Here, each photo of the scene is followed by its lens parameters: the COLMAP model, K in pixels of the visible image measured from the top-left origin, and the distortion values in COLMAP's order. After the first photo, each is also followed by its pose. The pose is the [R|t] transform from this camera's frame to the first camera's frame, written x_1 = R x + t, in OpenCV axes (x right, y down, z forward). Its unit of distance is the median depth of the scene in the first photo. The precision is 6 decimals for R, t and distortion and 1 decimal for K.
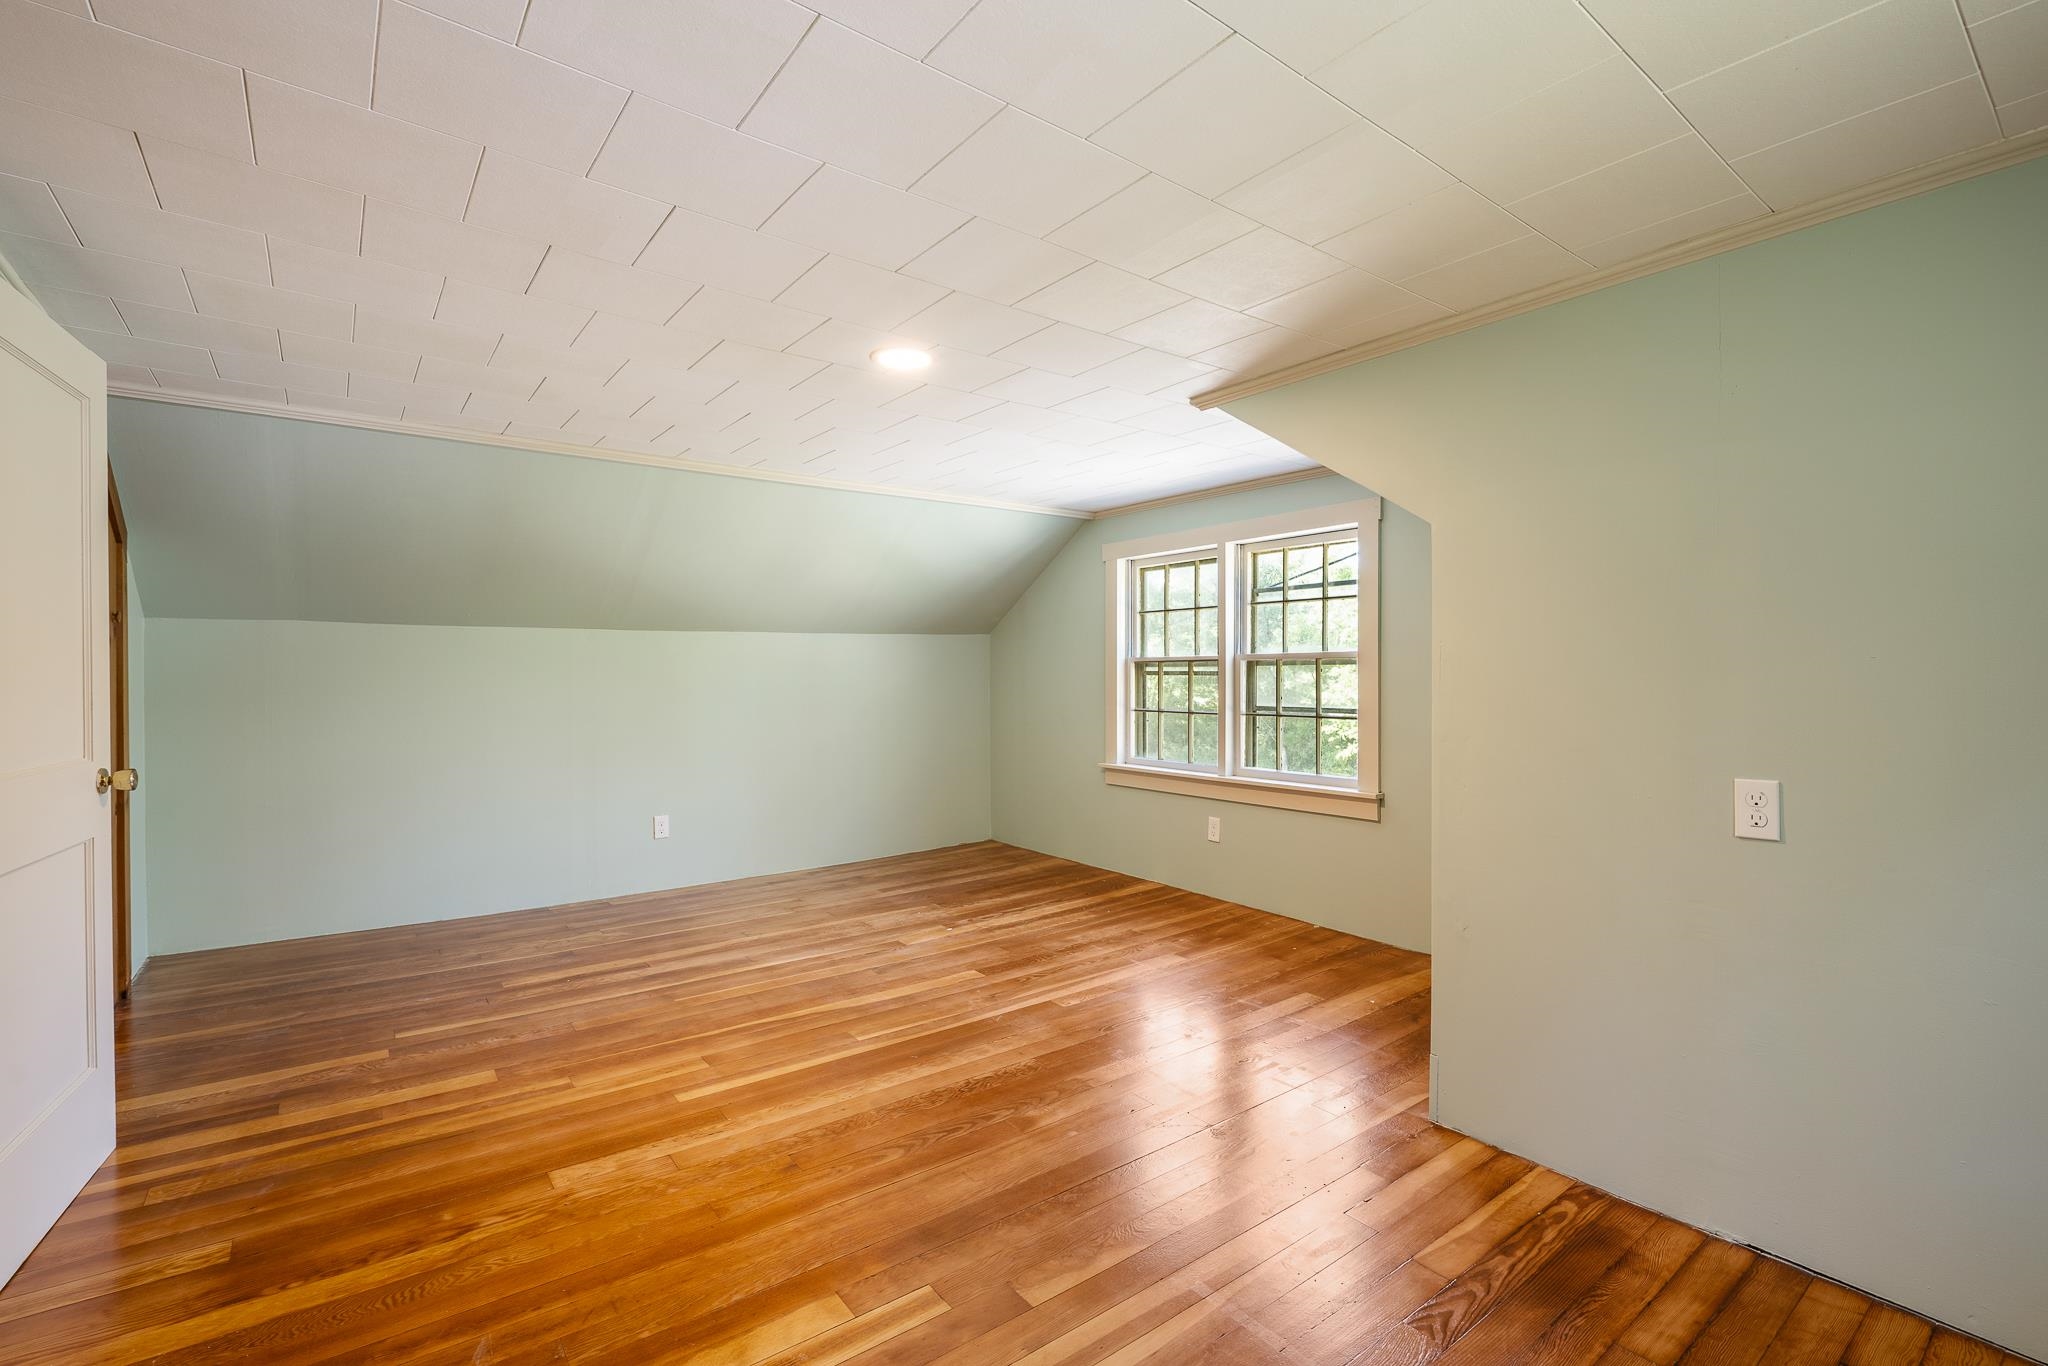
lens RADIAL K [[896.1, 0, 1025.3], [0, 896.1, 682.4], [0, 0, 1]] dist [-0.009951, 0.000307]
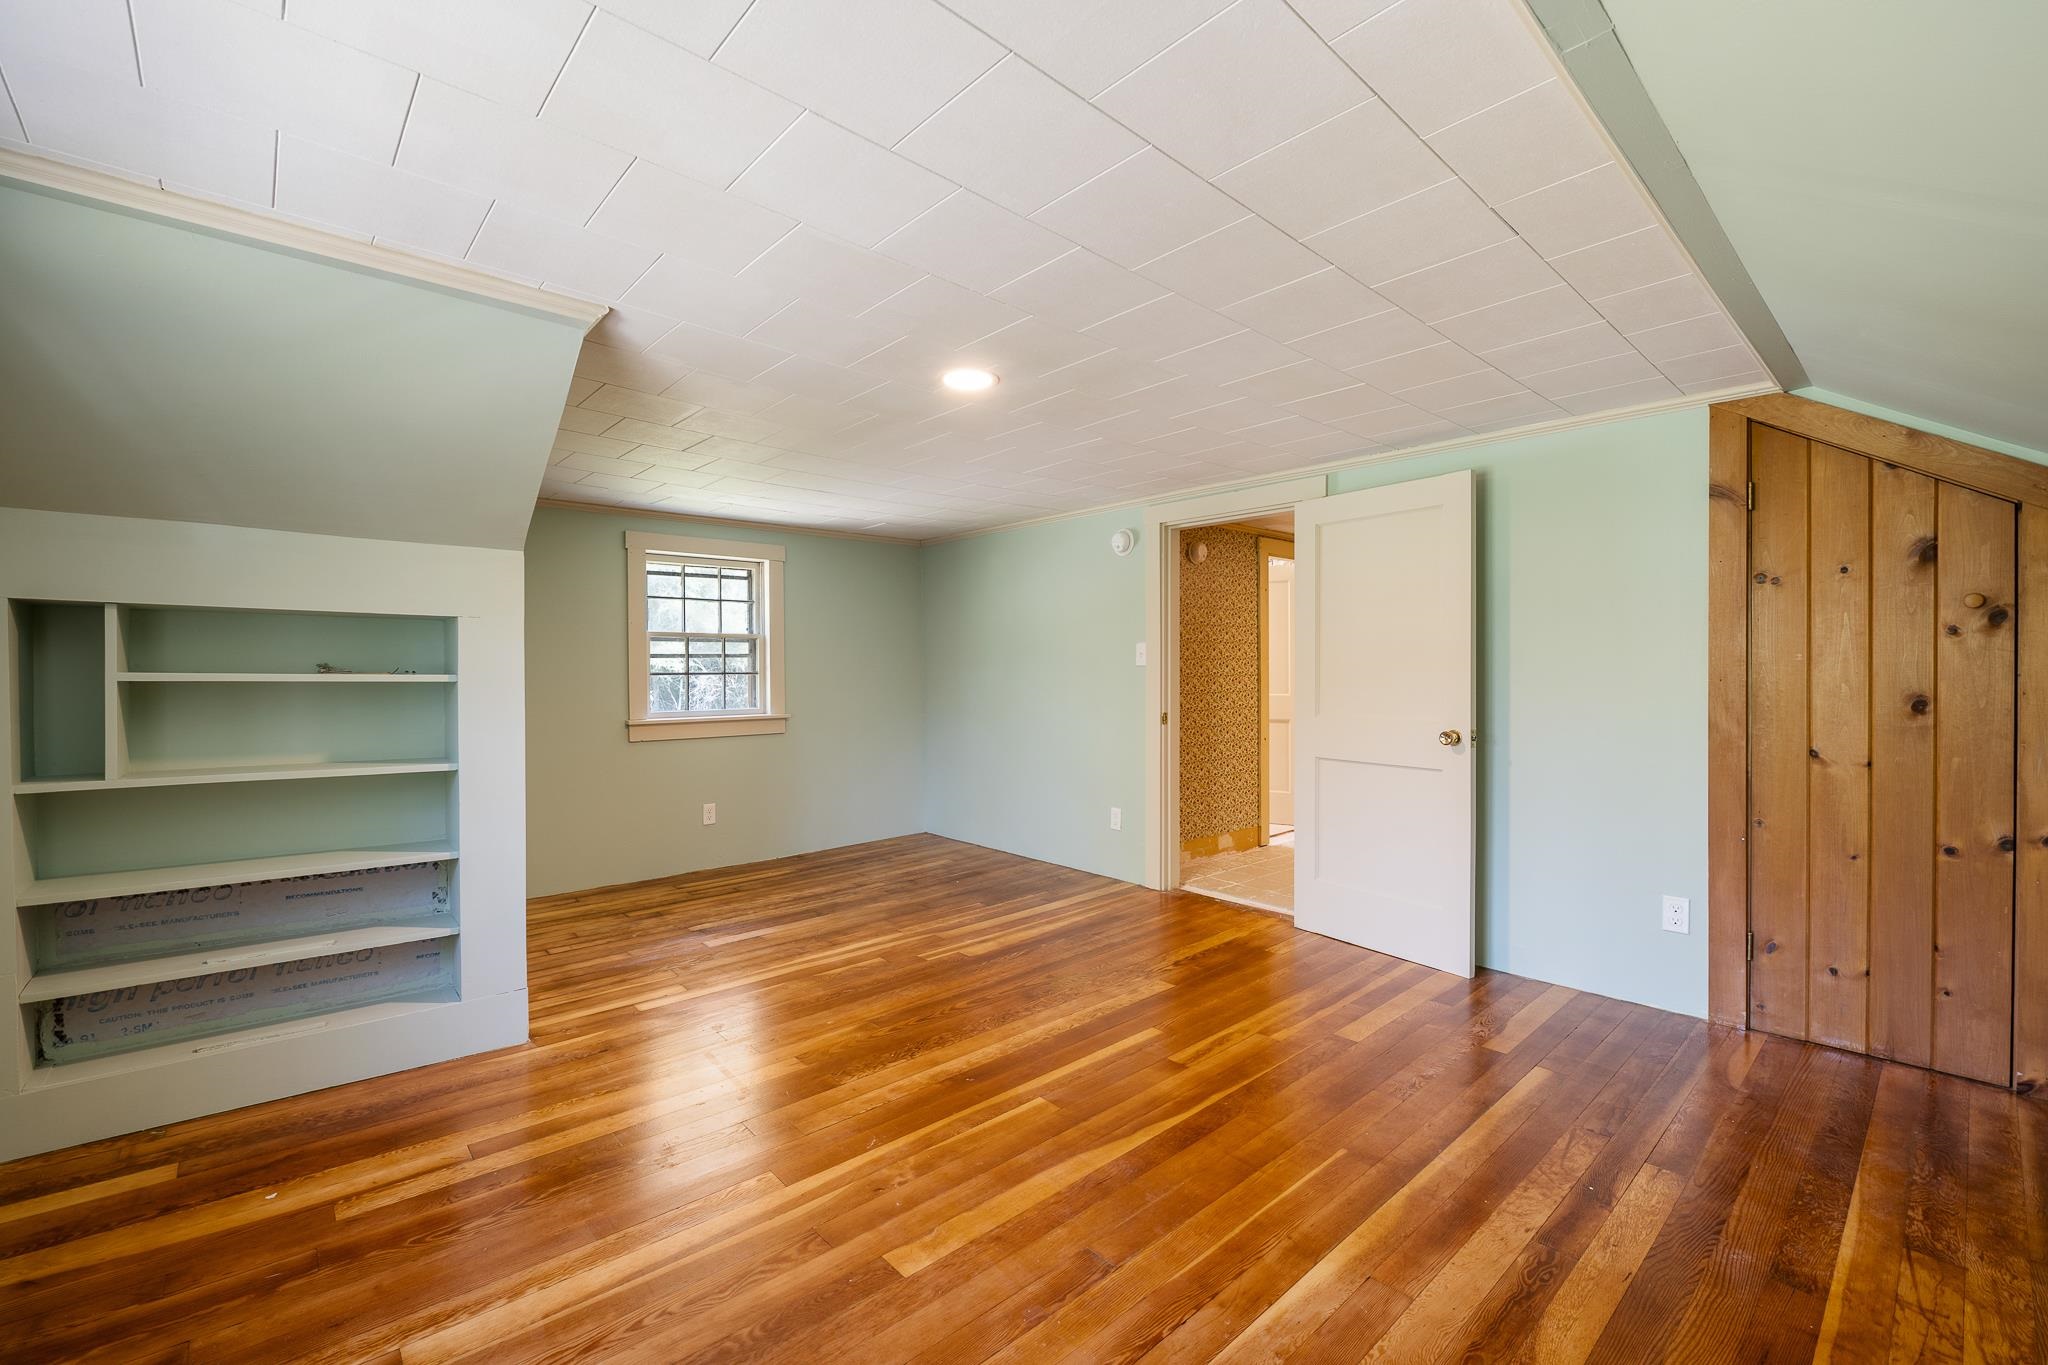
lens RADIAL K [[849.8, 0, 1023.6], [0, 849.8, 679.1], [0, 0, 1]] dist [-0.004182, -0.000201]
pose [[-0.996860, 0.005155, -0.079015, -0.112346], [0.003339, 0.999728, 0.023098, -0.025239], [0.079113, 0.022762, -0.996606, 1.891744]]
